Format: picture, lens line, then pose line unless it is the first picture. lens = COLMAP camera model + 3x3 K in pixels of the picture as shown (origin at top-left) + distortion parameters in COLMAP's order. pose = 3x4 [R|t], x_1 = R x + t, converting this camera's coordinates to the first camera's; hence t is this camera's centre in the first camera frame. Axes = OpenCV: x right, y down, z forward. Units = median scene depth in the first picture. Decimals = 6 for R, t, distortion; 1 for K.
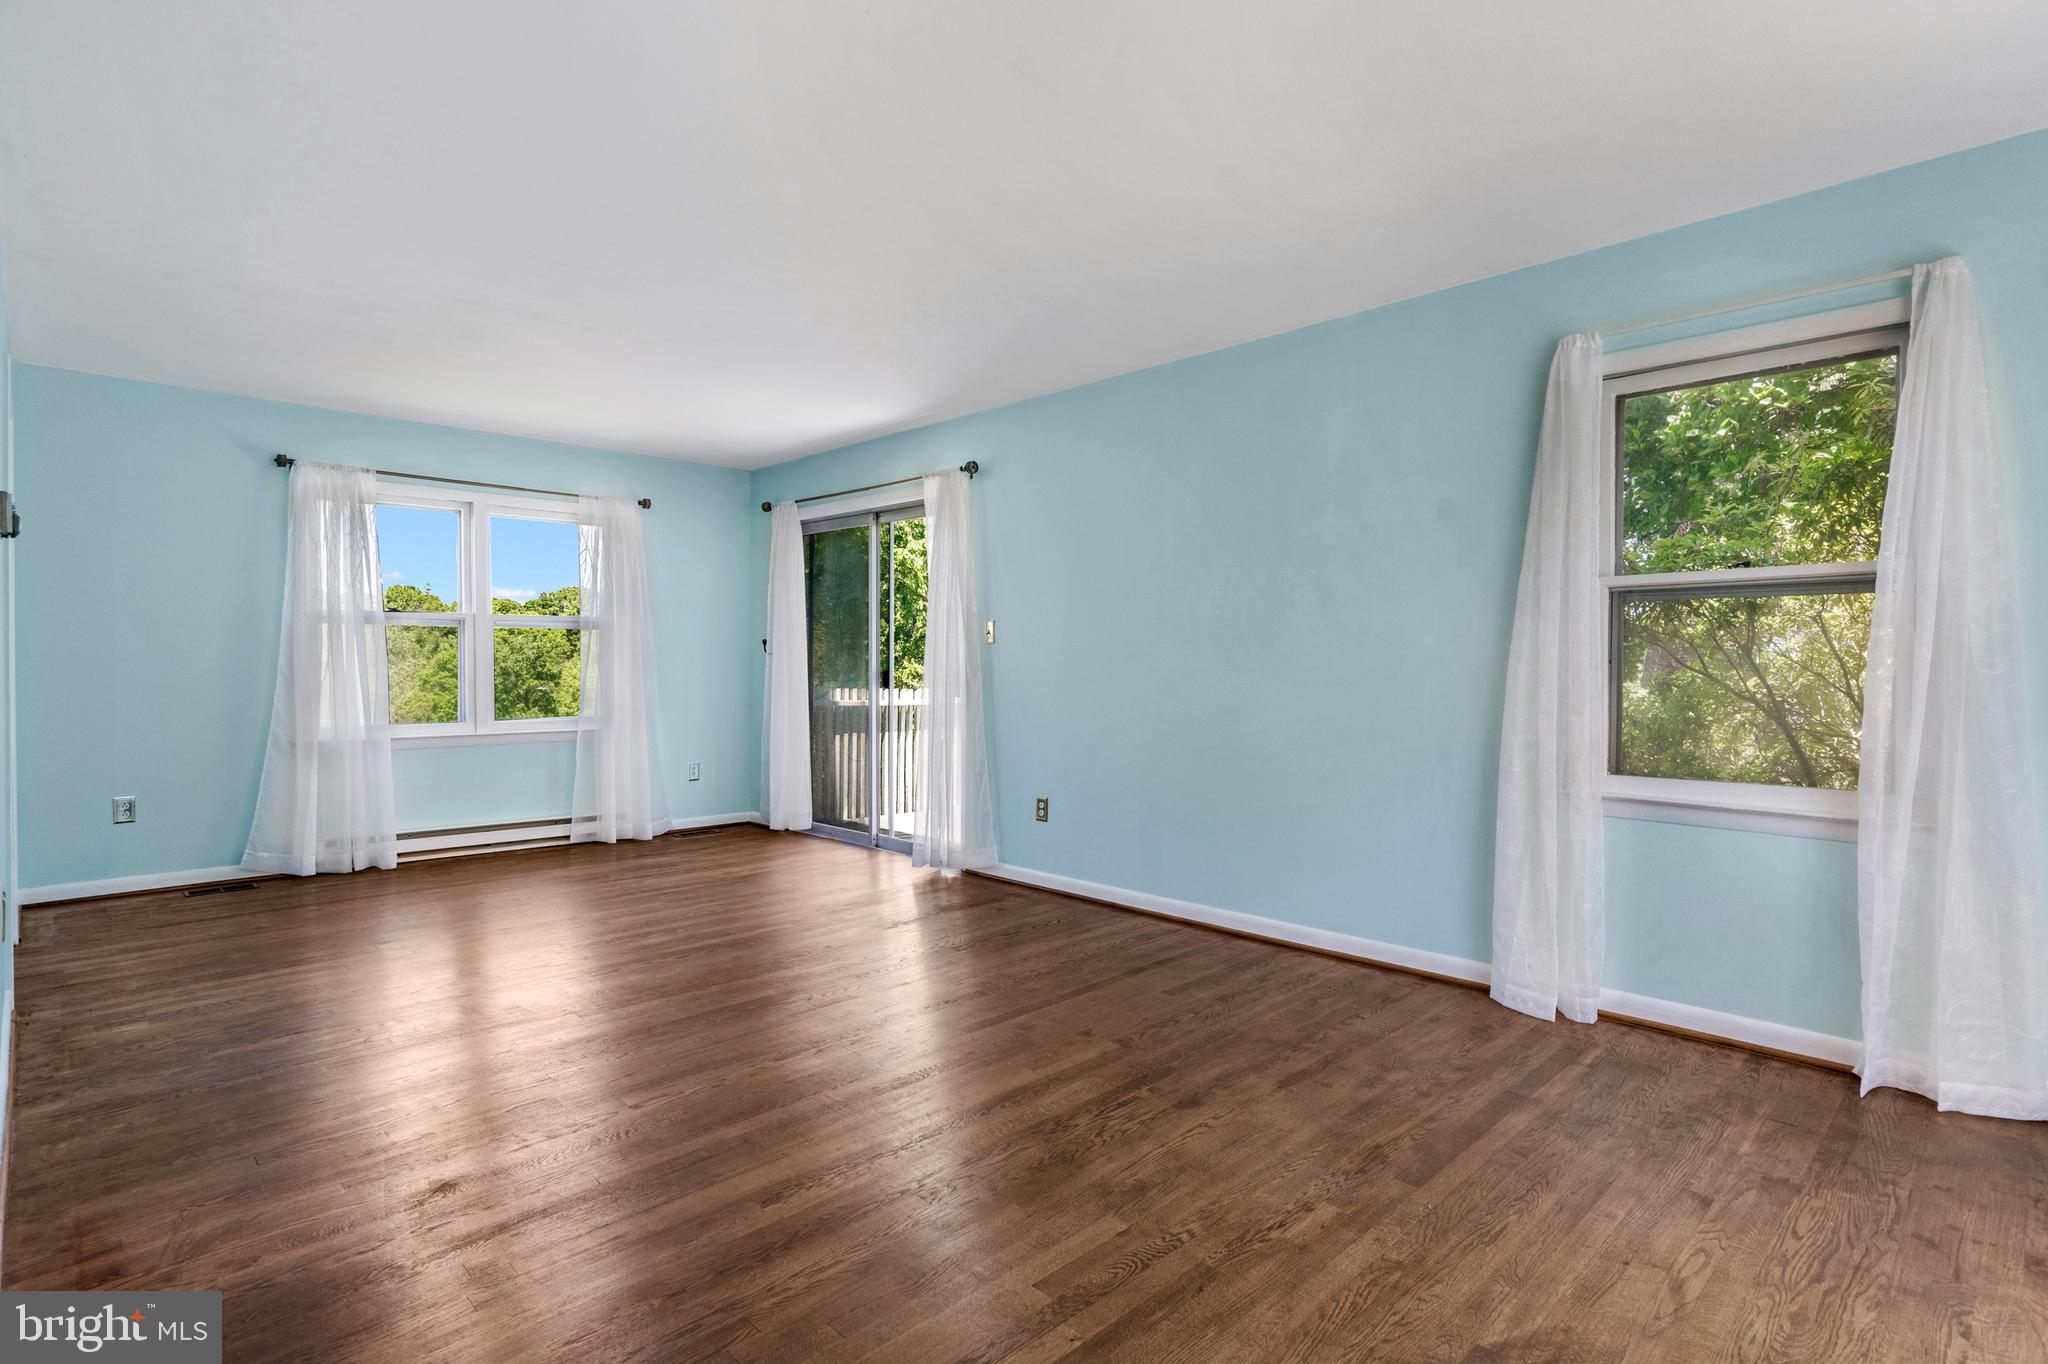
lens RADIAL K [[1003.2, 0, 1029.4], [0, 1003.2, 675.0], [0, 0, 1]] dist [0.003602, -0.000785]
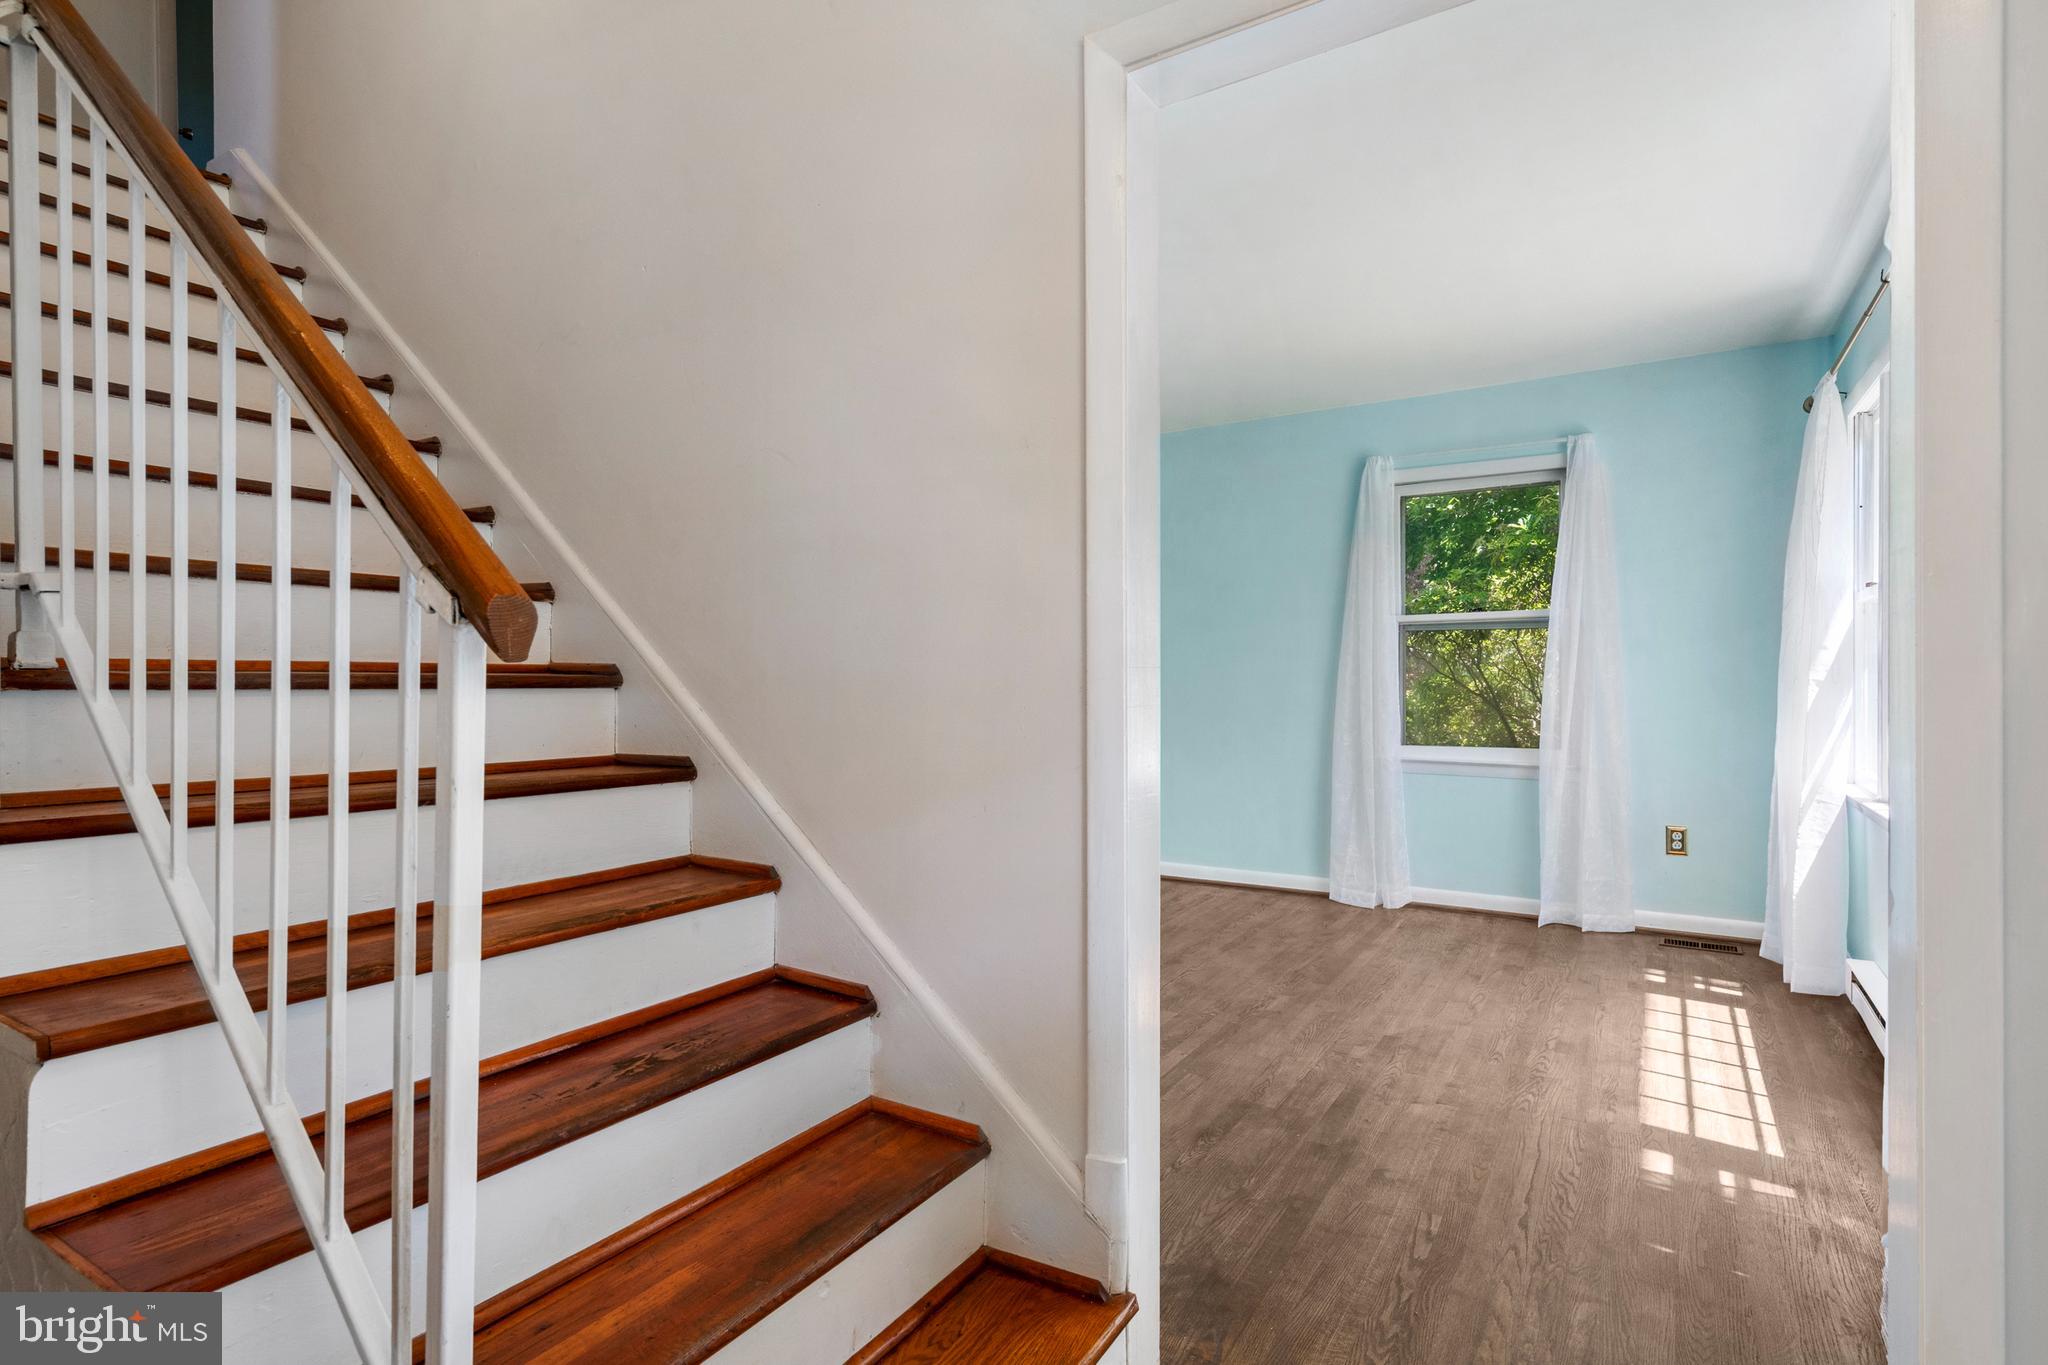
lens RADIAL K [[1003.2, 0, 1018.6], [0, 1003.2, 681.6], [0, 0, 1]] dist [0.003602, -0.000785]
pose [[0.973006, -0.007710, 0.230650, -0.390054], [0.008801, 0.999954, -0.003703, 0.003325], [-0.230611, 0.005633, 0.973030, -0.404373]]
